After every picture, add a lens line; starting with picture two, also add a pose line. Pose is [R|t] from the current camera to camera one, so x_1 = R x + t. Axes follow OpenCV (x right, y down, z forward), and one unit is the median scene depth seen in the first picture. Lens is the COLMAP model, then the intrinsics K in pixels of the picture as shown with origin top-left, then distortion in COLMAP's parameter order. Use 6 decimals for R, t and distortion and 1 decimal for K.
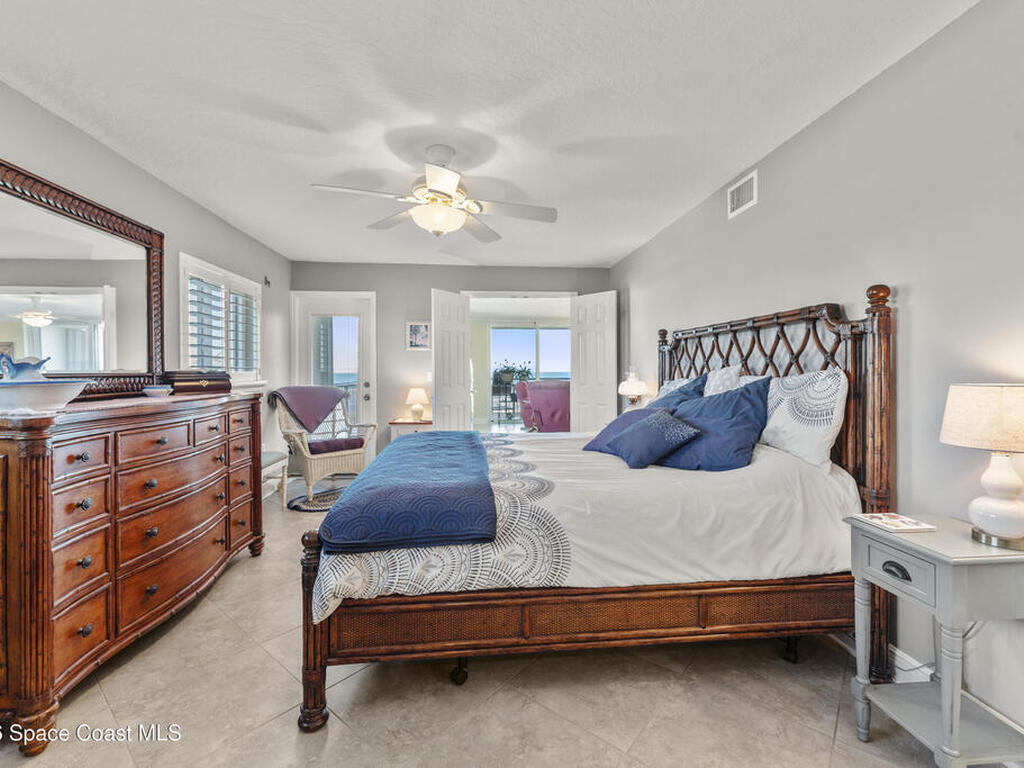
lens RADIAL K [[462.3, 0, 513.2], [0, 462.3, 381.5], [0, 0, 1]] dist [-0.001464, 0.001528]
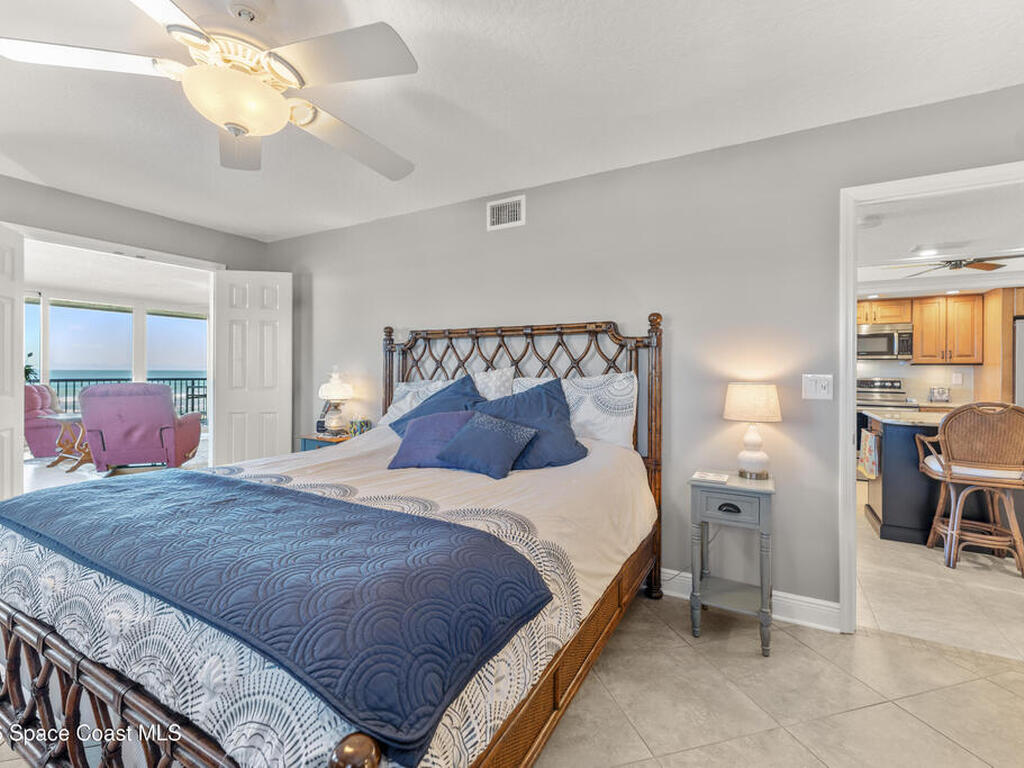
lens RADIAL K [[462.3, 0, 513.9], [0, 462.3, 380.0], [0, 0, 1]] dist [-0.001464, 0.001528]
pose [[0.565229, -0.004871, 0.824920, -0.432053], [0.008586, 0.999963, 0.000021, -0.006642], [-0.824889, 0.007071, 0.565250, 0.394627]]
